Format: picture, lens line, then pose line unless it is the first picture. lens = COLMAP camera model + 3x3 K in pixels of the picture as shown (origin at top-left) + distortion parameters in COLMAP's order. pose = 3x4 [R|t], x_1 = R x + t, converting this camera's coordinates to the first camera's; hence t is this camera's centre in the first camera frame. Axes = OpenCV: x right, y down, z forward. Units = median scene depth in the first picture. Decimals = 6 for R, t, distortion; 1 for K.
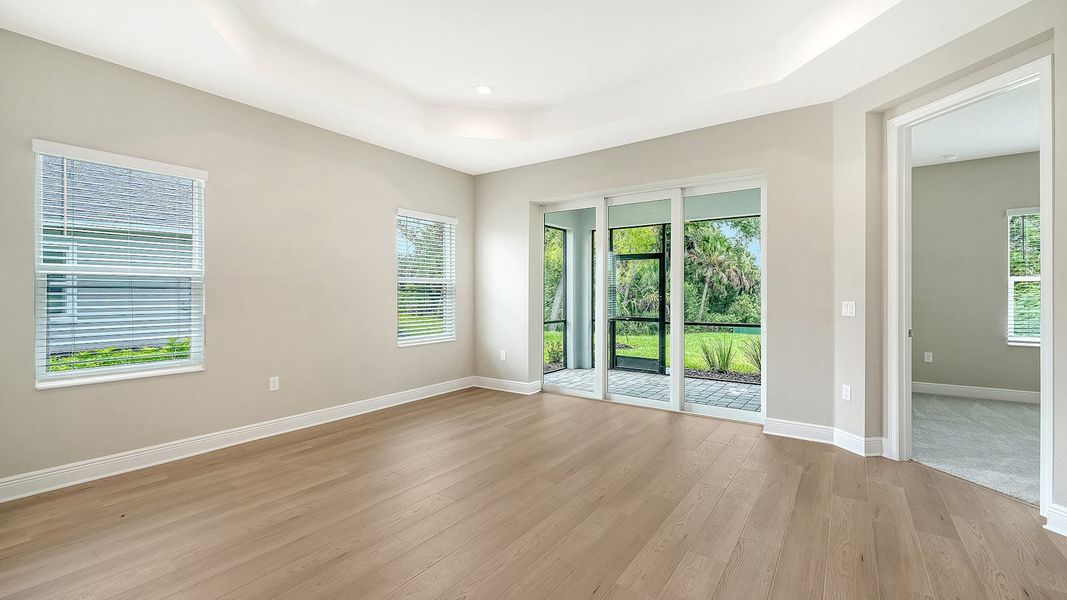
lens RADIAL K [[447.1, 0, 531.4], [0, 447.1, 293.6], [0, 0, 1]] dist [0.000055, -0.000141]
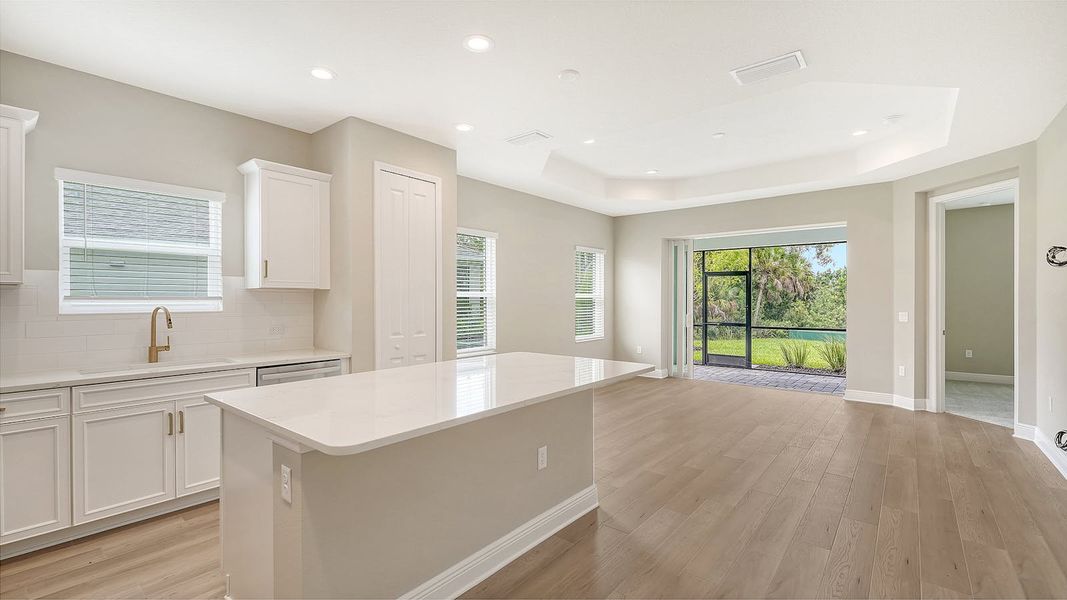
lens RADIAL K [[464.7, 0, 533.5], [0, 464.7, 300.0], [0, 0, 1]] dist [0.000371, -0.000231]
pose [[0.997961, -0.000656, -0.063819, -0.223276], [0.000804, 0.999997, 0.002282, -0.014430], [0.063817, -0.002329, 0.997959, -0.328984]]
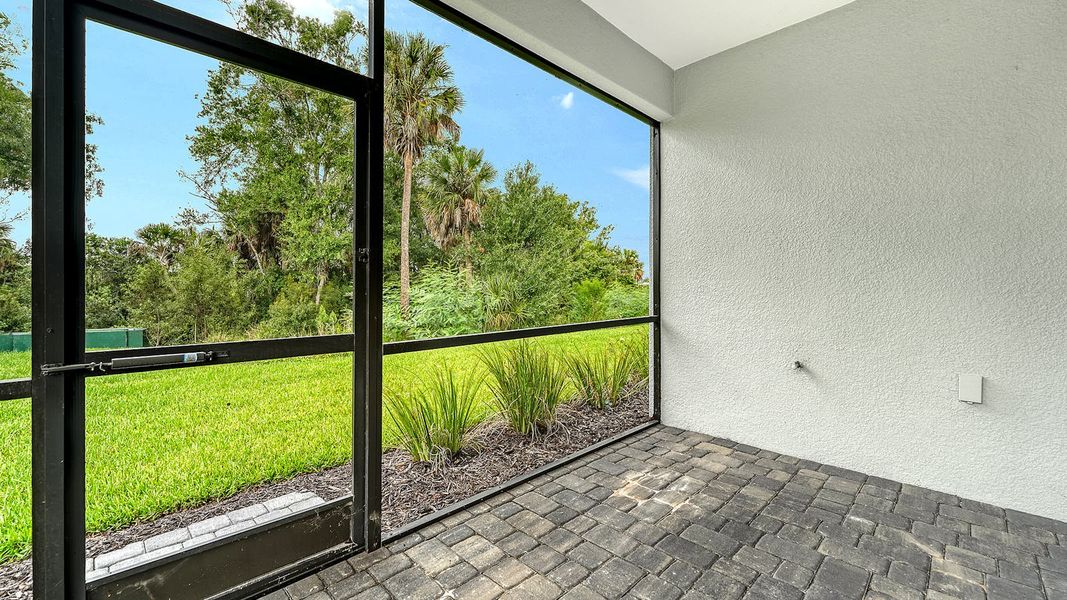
lens RADIAL K [[437.9, 0, 529.2], [0, 437.9, 302.0], [0, 0, 1]] dist [0.000276, 0.000005]
pose [[0.163561, -0.031382, 0.986034, 0.059120], [0.000212, 0.999495, 0.031775, 0.028338], [-0.986533, -0.004988, 0.163485, 0.874152]]
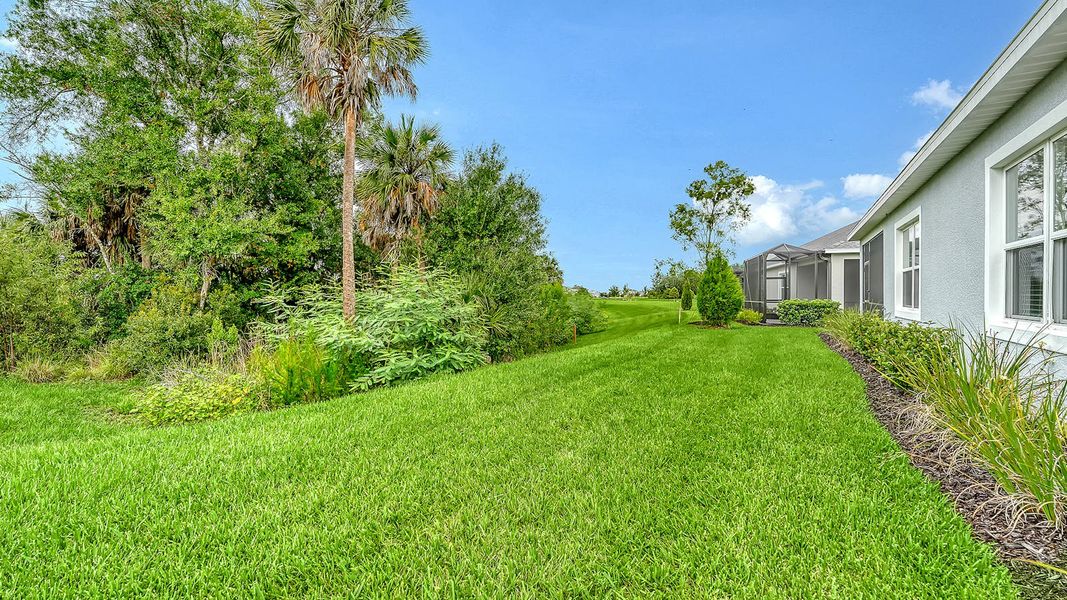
lens RADIAL K [[436.7, 0, 536.6], [0, 436.7, 309.4], [0, 0, 1]] dist [-0.001478, -0.000703]
pose [[-0.076299, -0.029627, 0.996645, 0.364082], [0.000195, 0.999558, 0.029728, 0.041381], [-0.997085, 0.002463, -0.076260, 1.184720]]
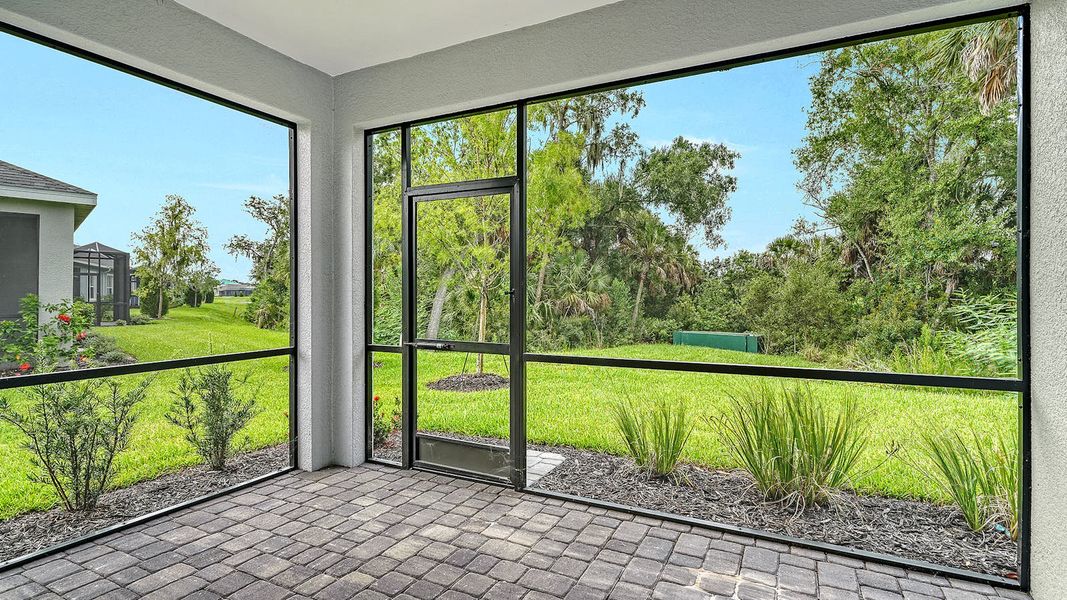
lens RADIAL K [[505.3, 0, 533.5], [0, 505.3, 300.0], [0, 0, 1]] dist [0.018468, 0.000133]
pose [[0.987329, 0.000156, 0.158686, 0.237878], [-0.001881, 0.999941, 0.010724, 0.010368], [-0.158675, -0.010886, 0.987271, 0.567149]]
